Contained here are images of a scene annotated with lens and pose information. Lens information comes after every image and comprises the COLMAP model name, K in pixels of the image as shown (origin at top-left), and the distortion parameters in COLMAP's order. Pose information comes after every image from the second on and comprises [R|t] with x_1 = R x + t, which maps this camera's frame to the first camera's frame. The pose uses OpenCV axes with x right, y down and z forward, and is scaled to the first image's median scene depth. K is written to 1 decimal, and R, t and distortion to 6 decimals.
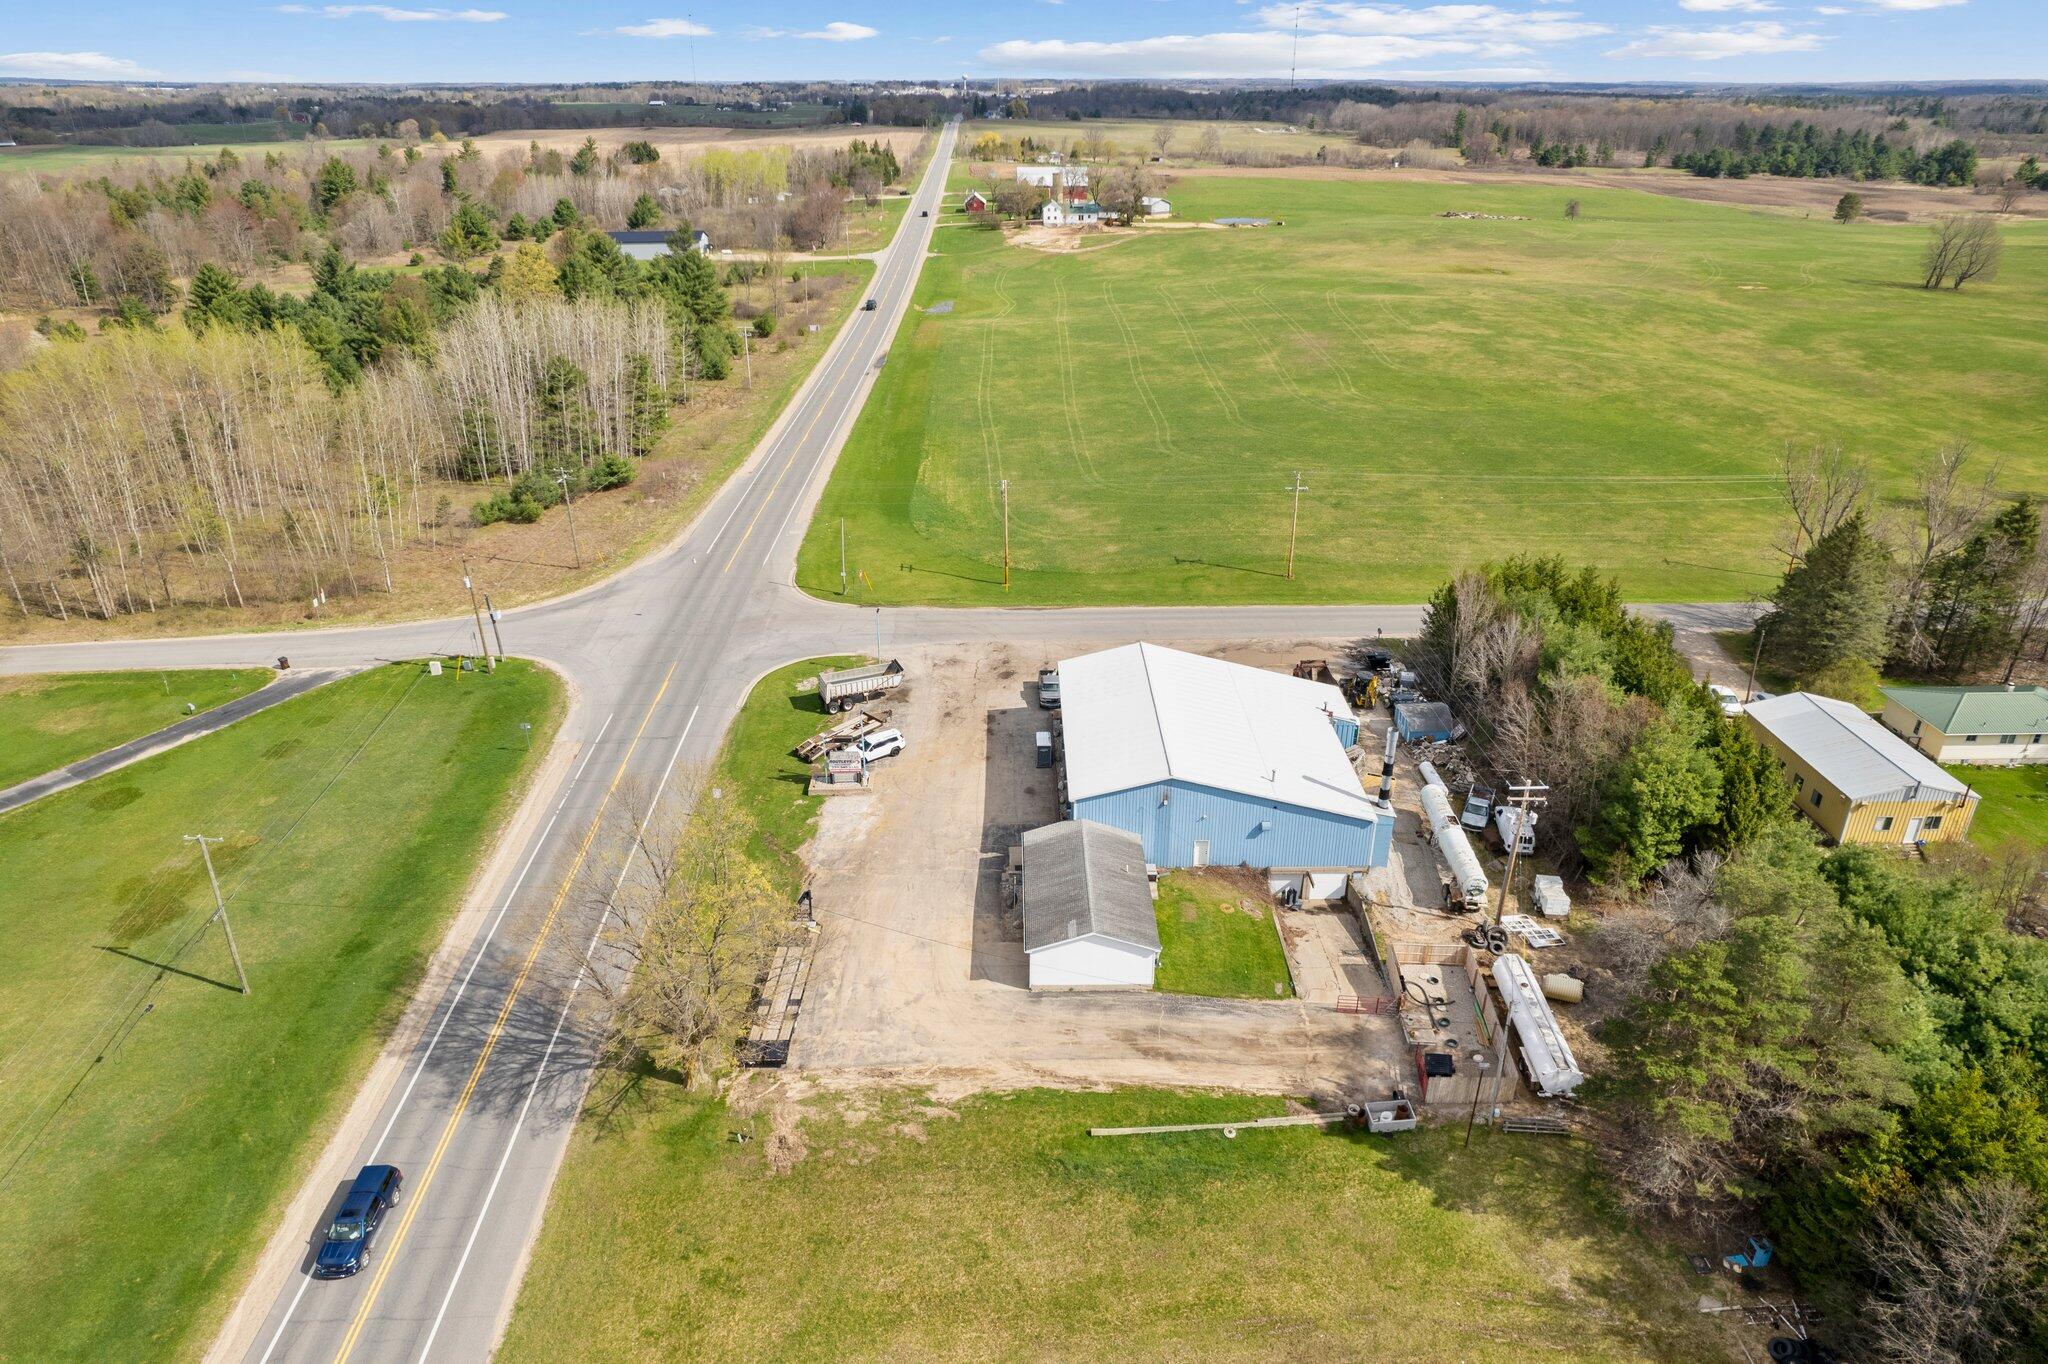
lens RADIAL K [[1288.2, 0, 1067.8], [0, 1288.2, 687.0], [0, 0, 1]] dist [-0.055157, 0.025926]
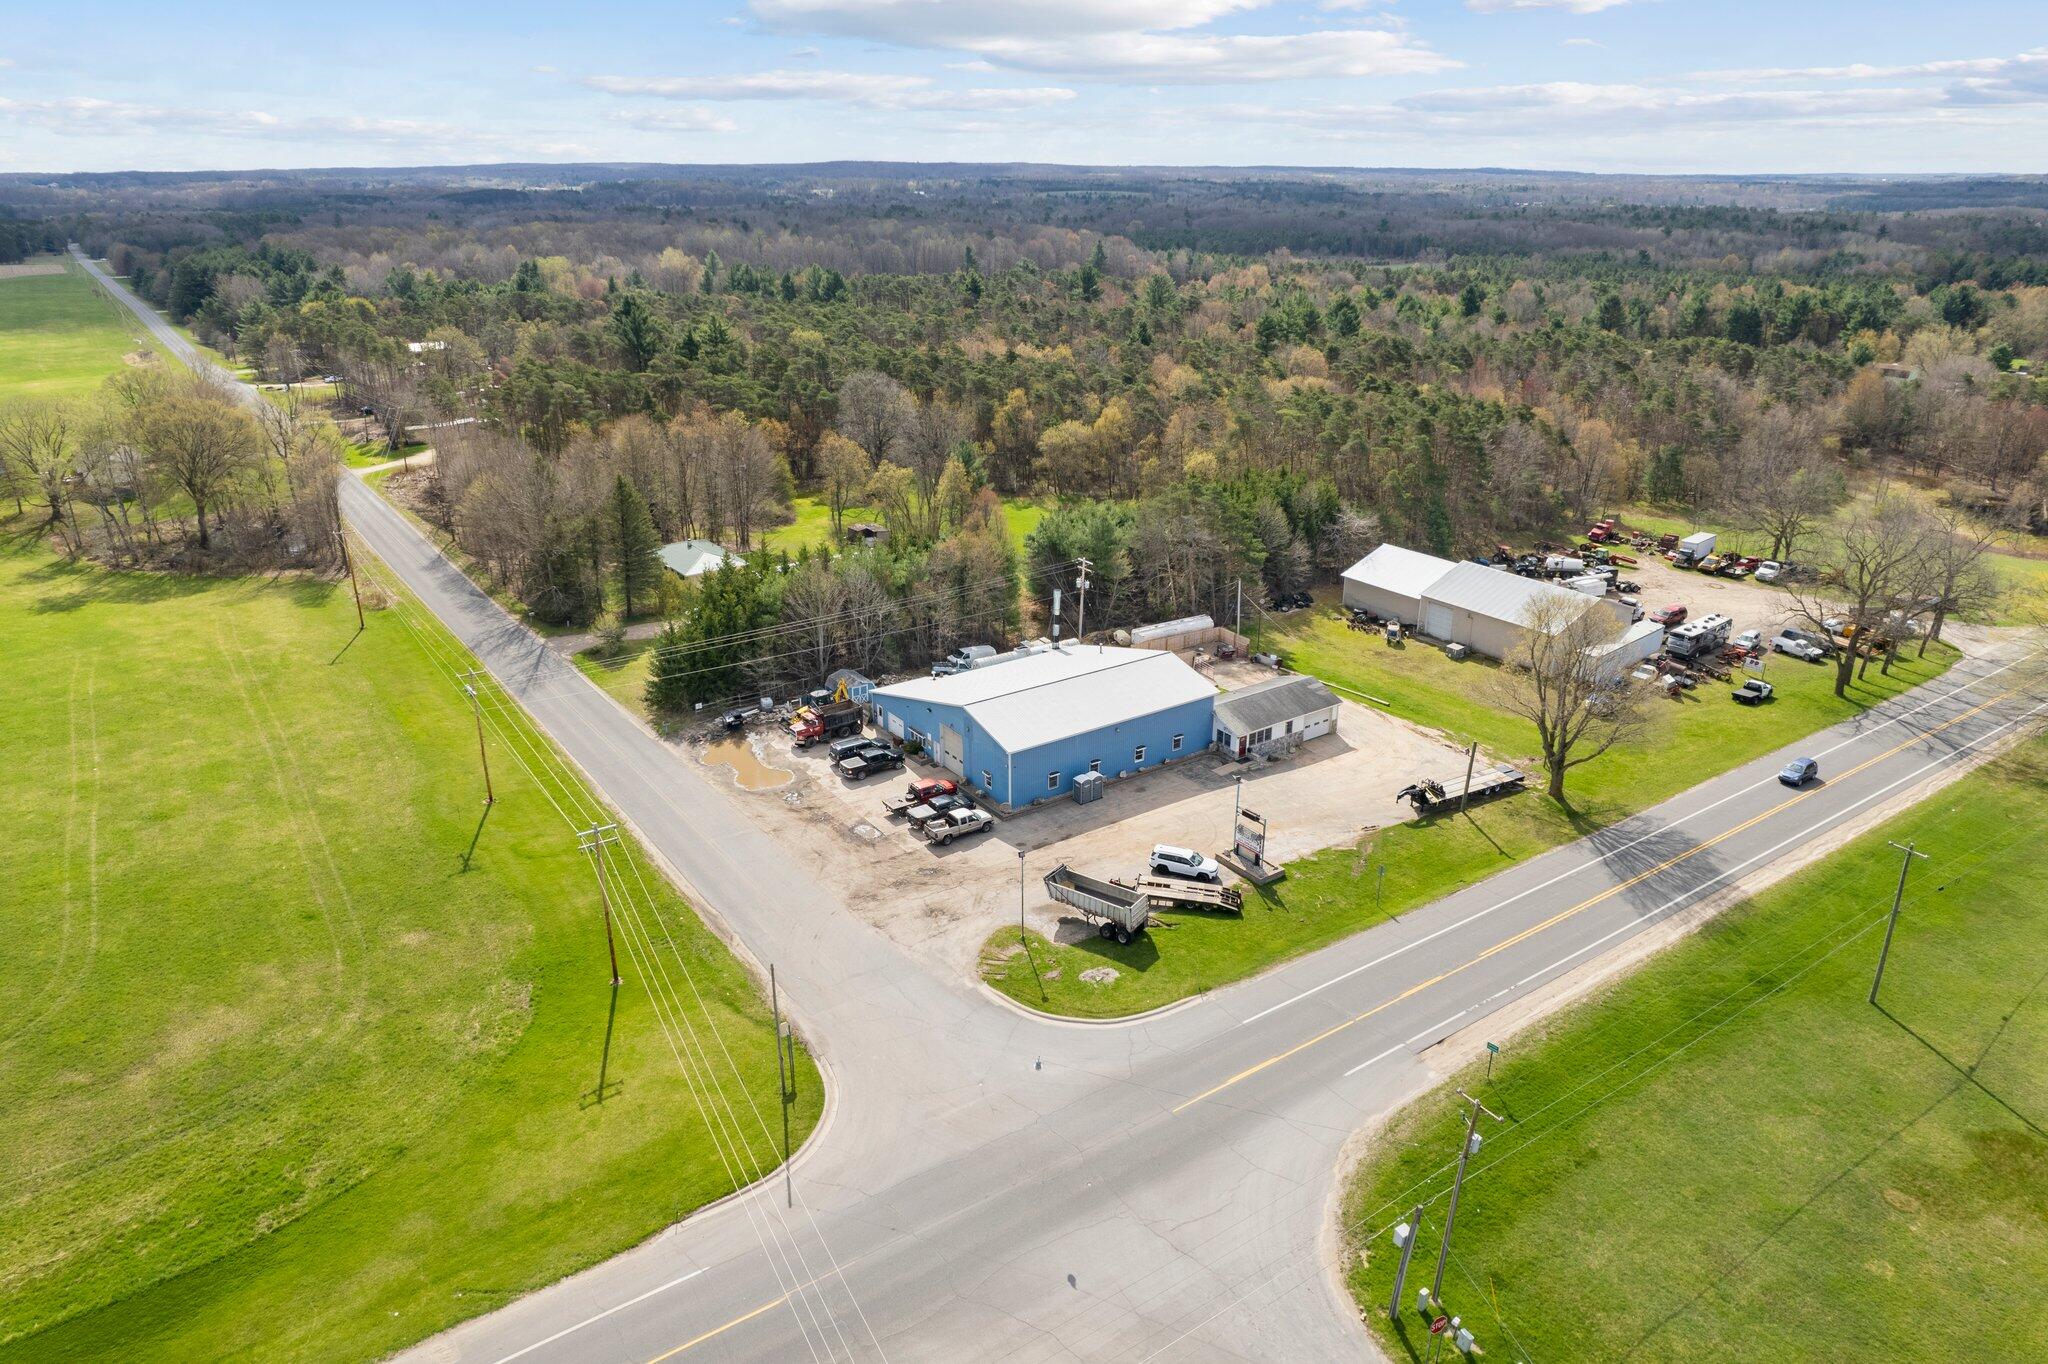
lens RADIAL K [[1288.2, 0, 1067.8], [0, 1288.2, 687.0], [0, 0, 1]] dist [-0.055157, 0.025926]
pose [[-0.548380, -0.315386, 0.774474, -0.717726], [0.359434, 0.747334, 0.558838, -0.543075], [-0.755041, 0.584828, -0.296462, 1.172351]]
